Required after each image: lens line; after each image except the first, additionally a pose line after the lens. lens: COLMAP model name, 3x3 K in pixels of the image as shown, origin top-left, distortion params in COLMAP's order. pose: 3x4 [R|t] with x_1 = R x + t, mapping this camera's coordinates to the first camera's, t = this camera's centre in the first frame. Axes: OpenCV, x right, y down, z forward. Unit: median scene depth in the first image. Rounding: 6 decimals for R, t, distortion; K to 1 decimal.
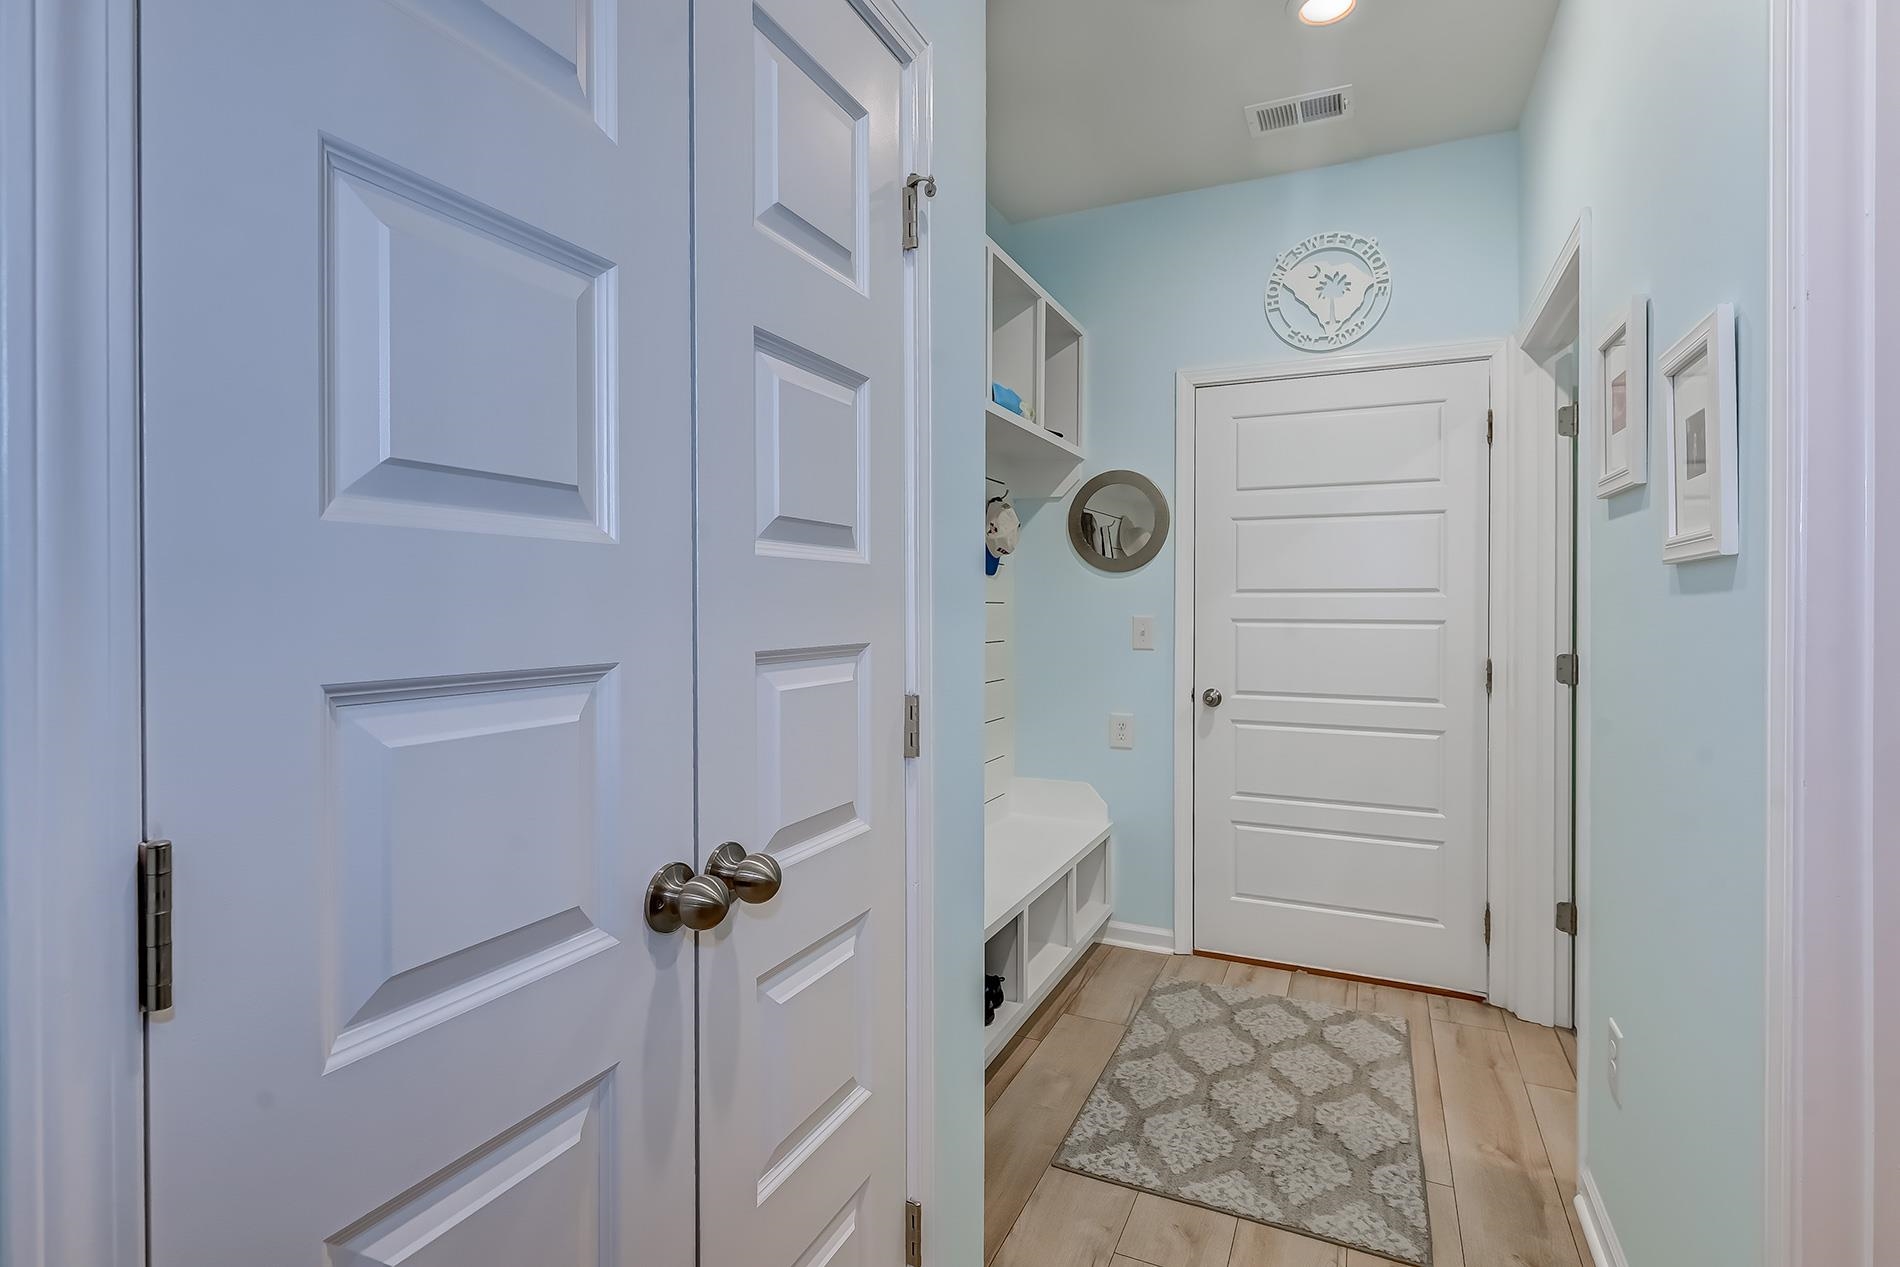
lens RADIAL K [[775.1, 0, 948.4], [0, 775.1, 616.5], [0, 0, 1]] dist [0.002845, -0.000153]
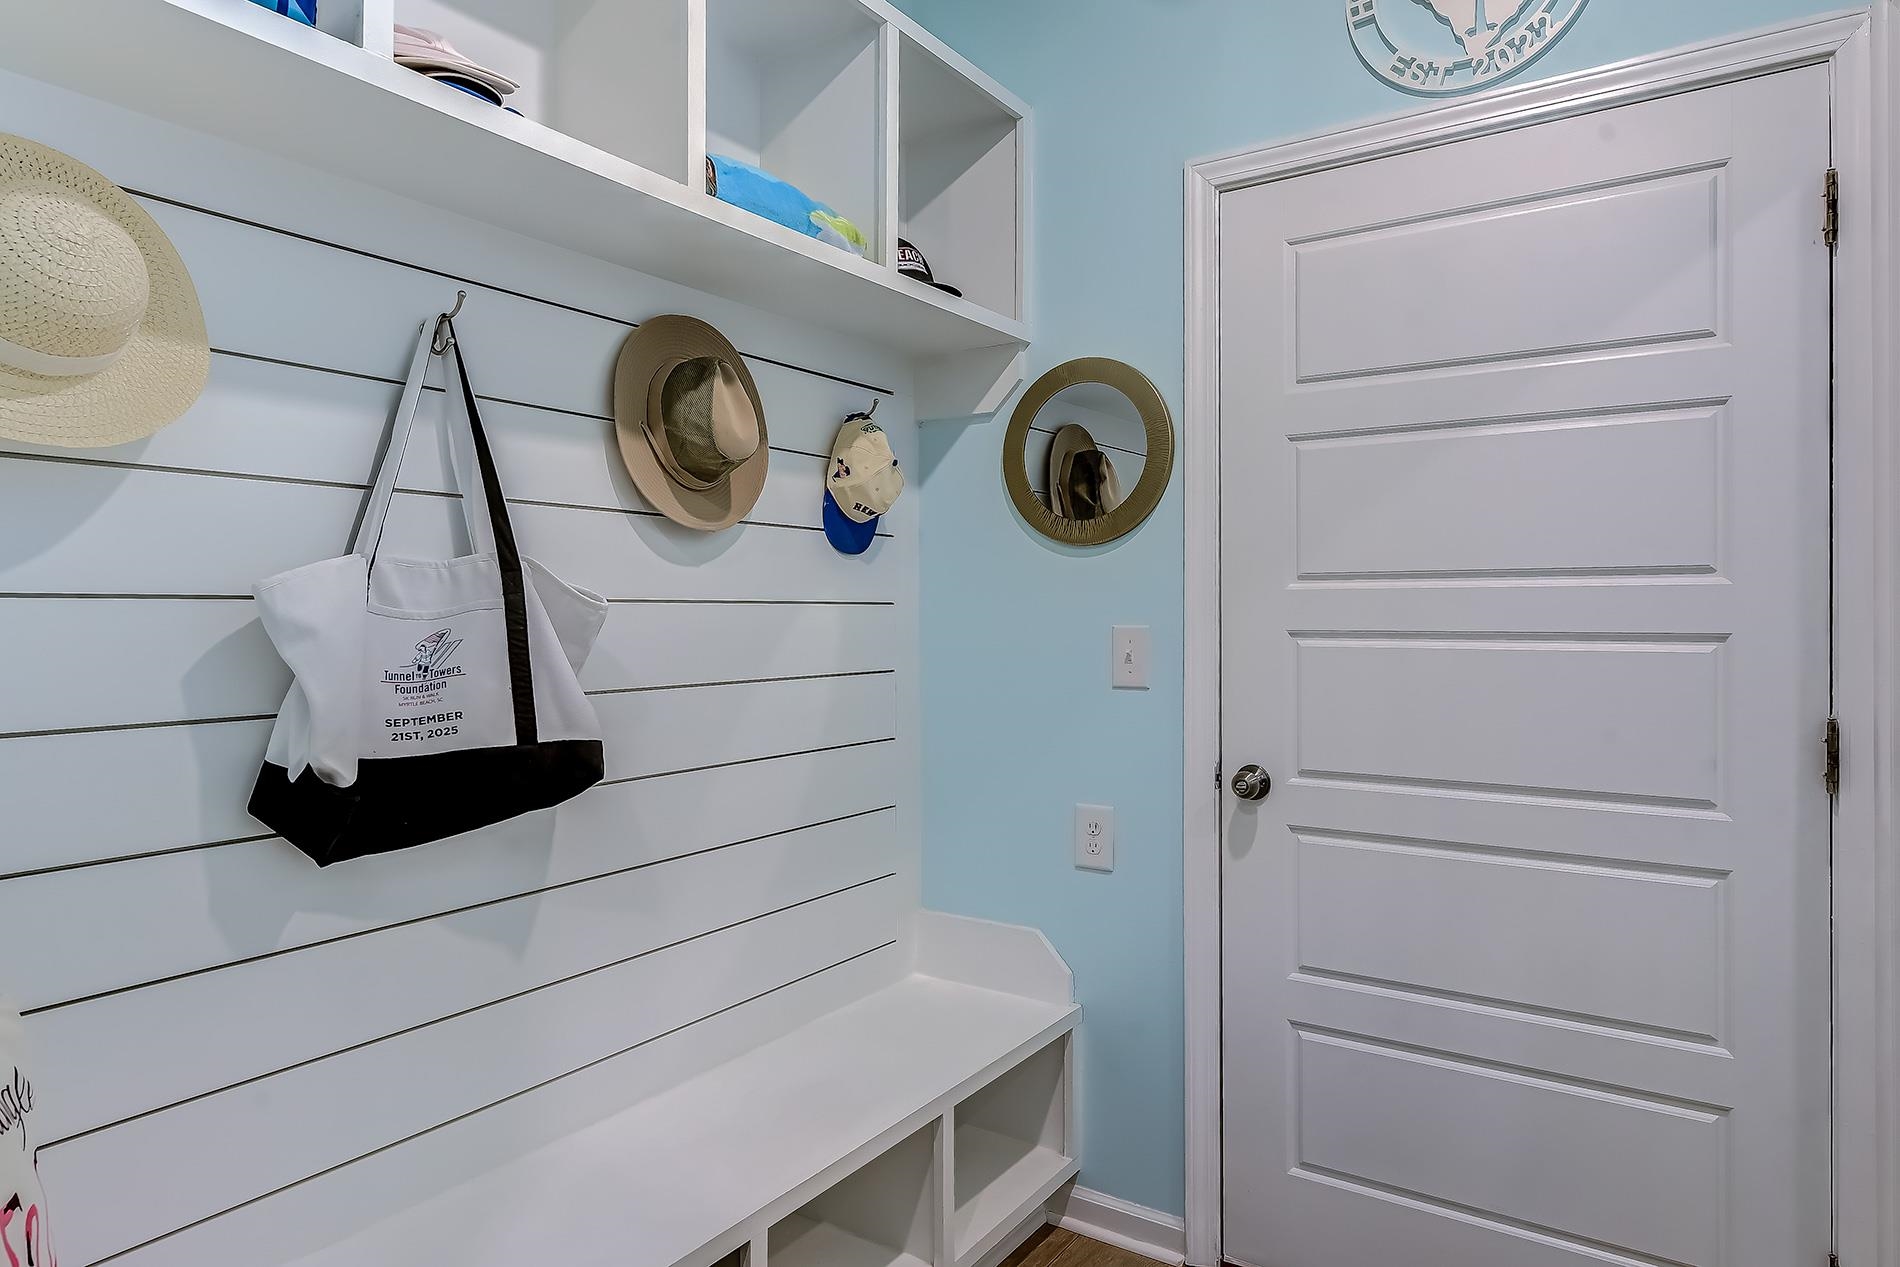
lens RADIAL K [[1008.7, 0, 950.2], [0, 1008.7, 622.7], [0, 0, 1]] dist [0.000650, 0.002121]
pose [[0.990854, -0.003203, -0.134897, 0.231463], [0.002761, 0.999990, -0.003467, -0.000951], [0.134907, 0.003063, 0.990854, 0.300456]]
